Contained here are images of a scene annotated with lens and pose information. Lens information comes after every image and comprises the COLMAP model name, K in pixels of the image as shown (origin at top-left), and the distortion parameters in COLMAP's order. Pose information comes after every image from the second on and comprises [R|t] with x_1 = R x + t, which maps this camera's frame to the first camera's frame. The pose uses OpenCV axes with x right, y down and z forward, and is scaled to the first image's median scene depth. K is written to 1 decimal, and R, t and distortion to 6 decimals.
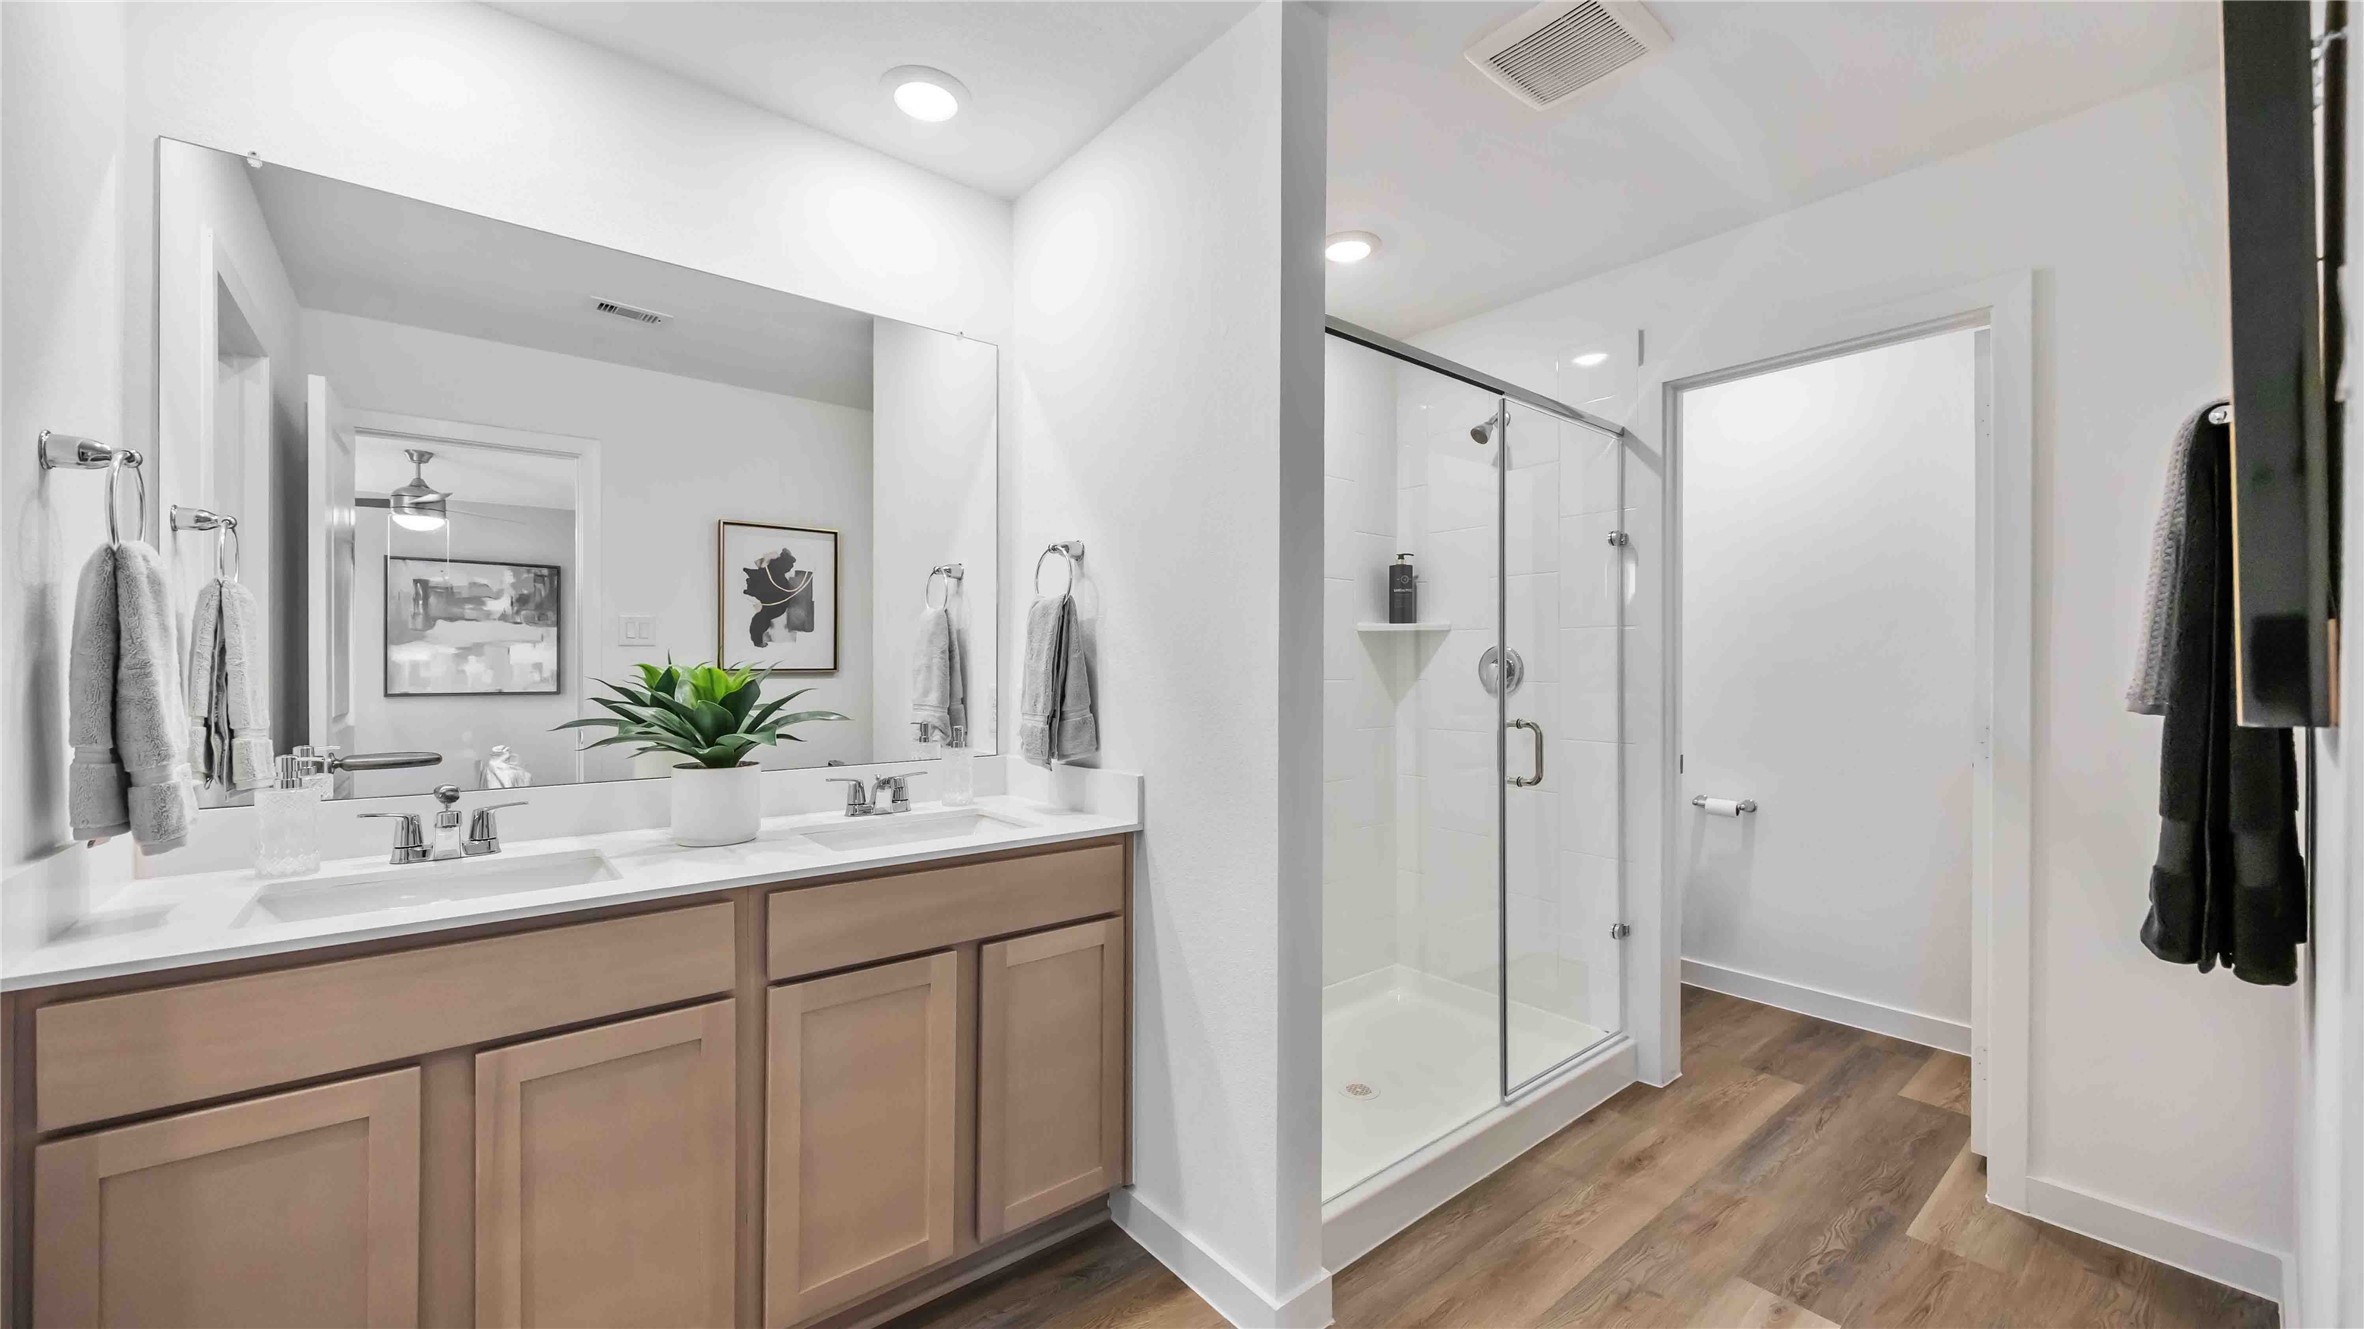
lens RADIAL K [[905.4, 0, 1175.5], [0, 905.4, 686.1], [0, 0, 1]] dist [-0.001379, -0.000171]
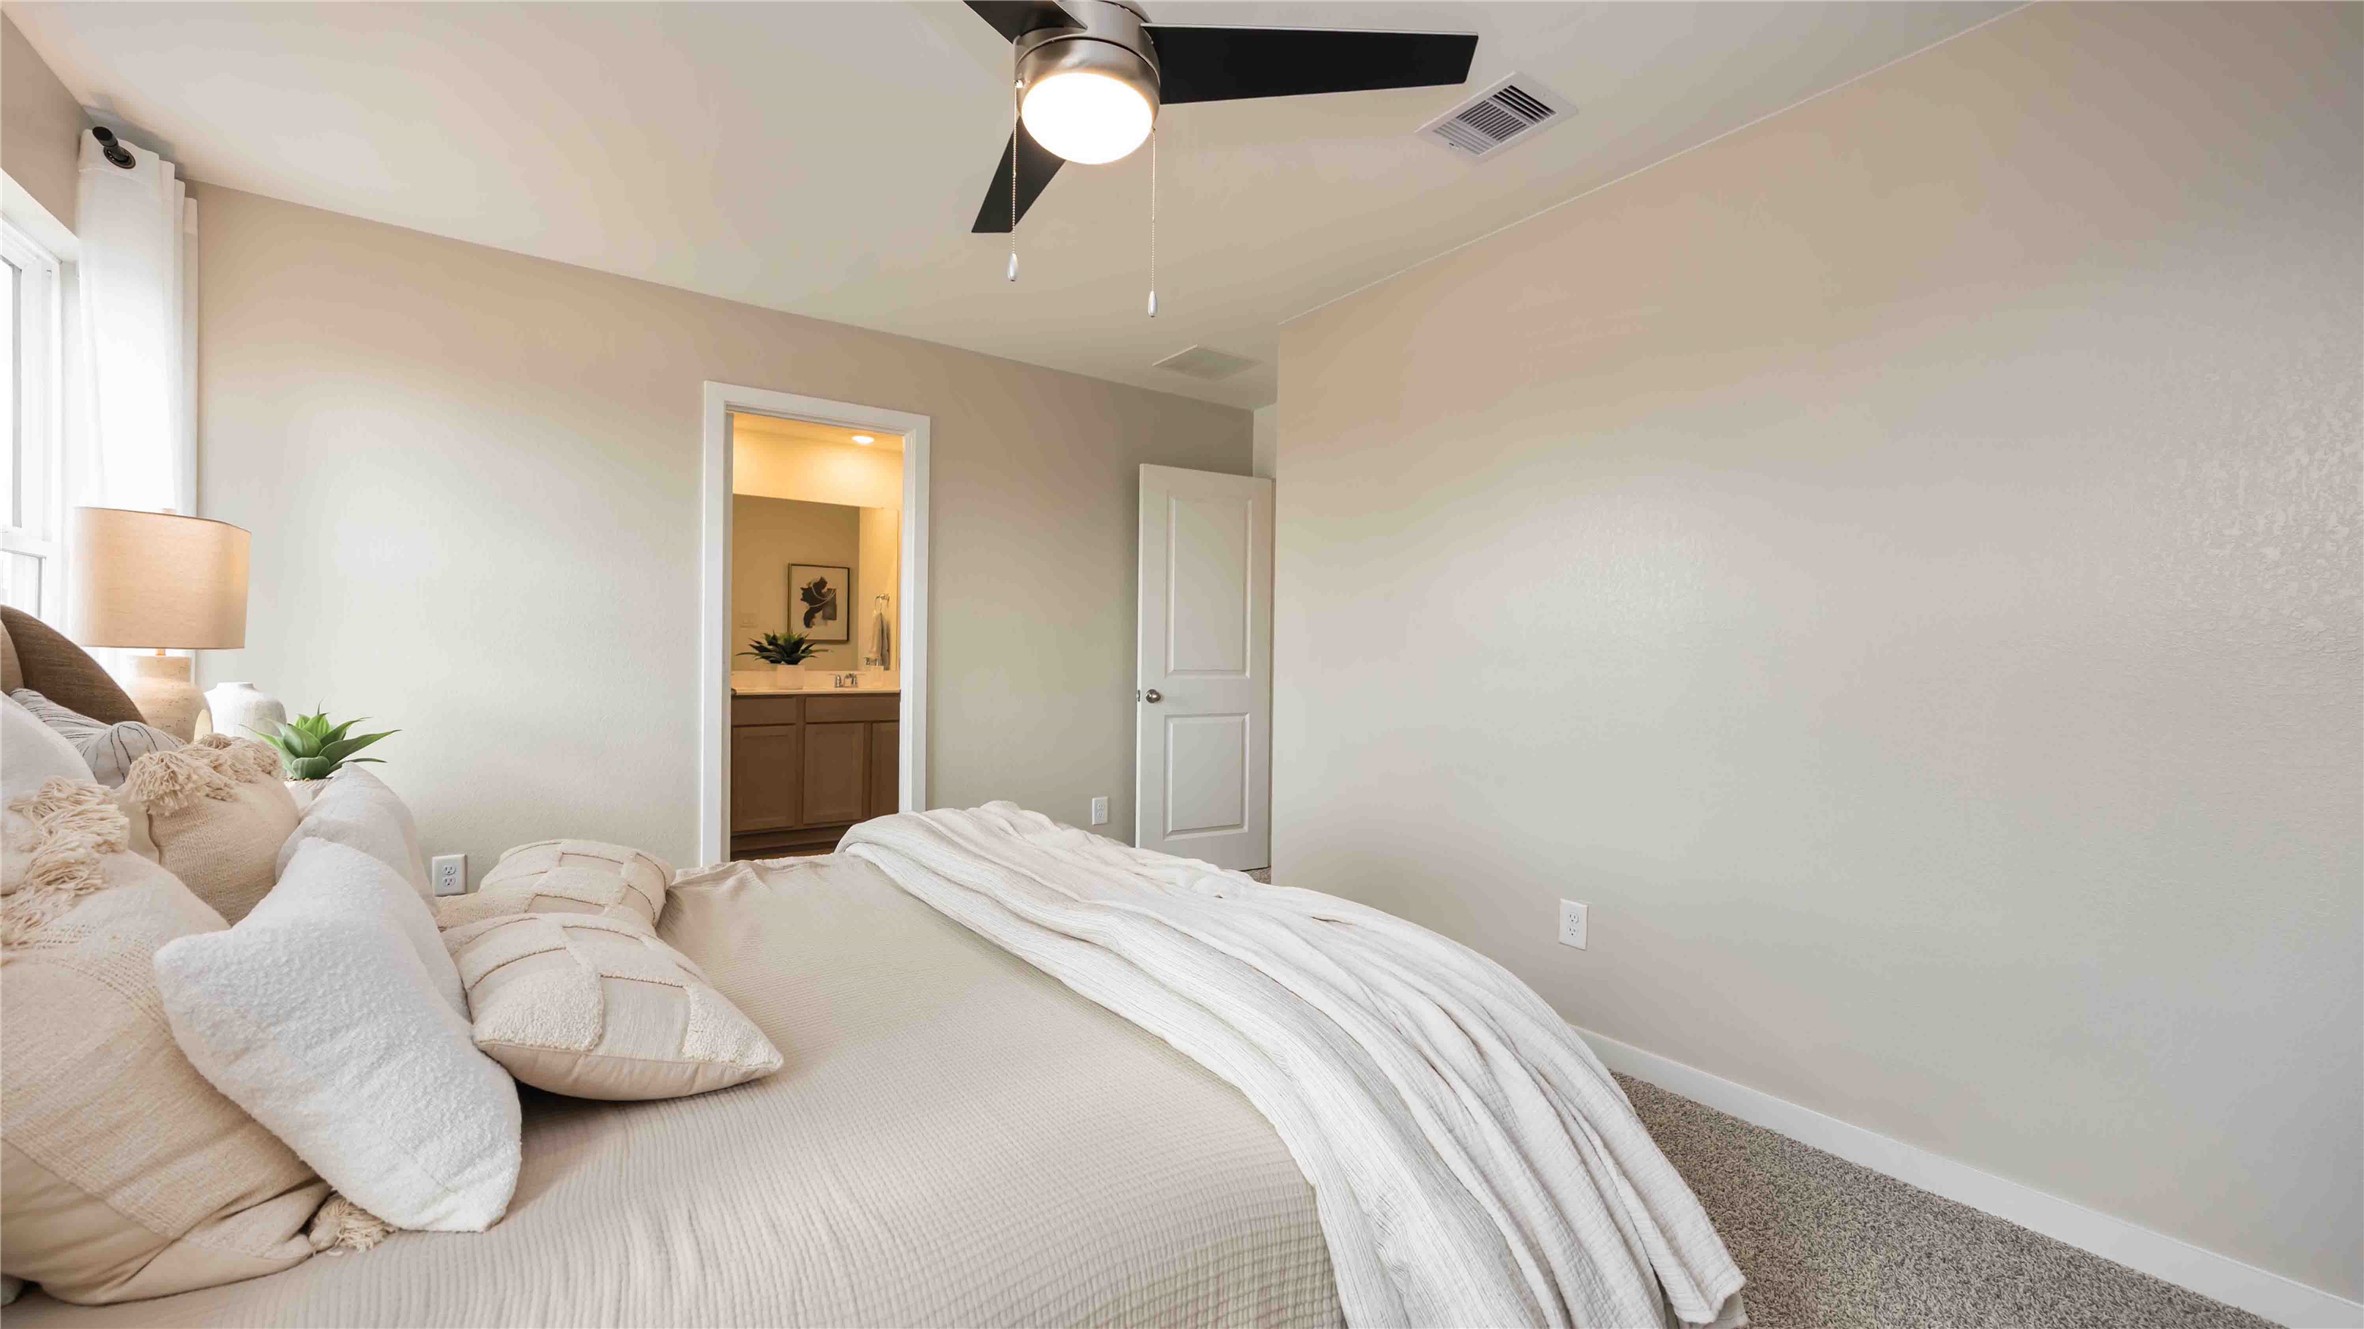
lens RADIAL K [[905.4, 0, 1179.1], [0, 905.4, 667.4], [0, 0, 1]] dist [-0.001379, -0.000171]
pose [[0.998684, 0.010180, -0.050263, 0.439209], [-0.010506, 0.999925, -0.006218, 0.045456], [0.050196, 0.006738, 0.998717, -0.910822]]
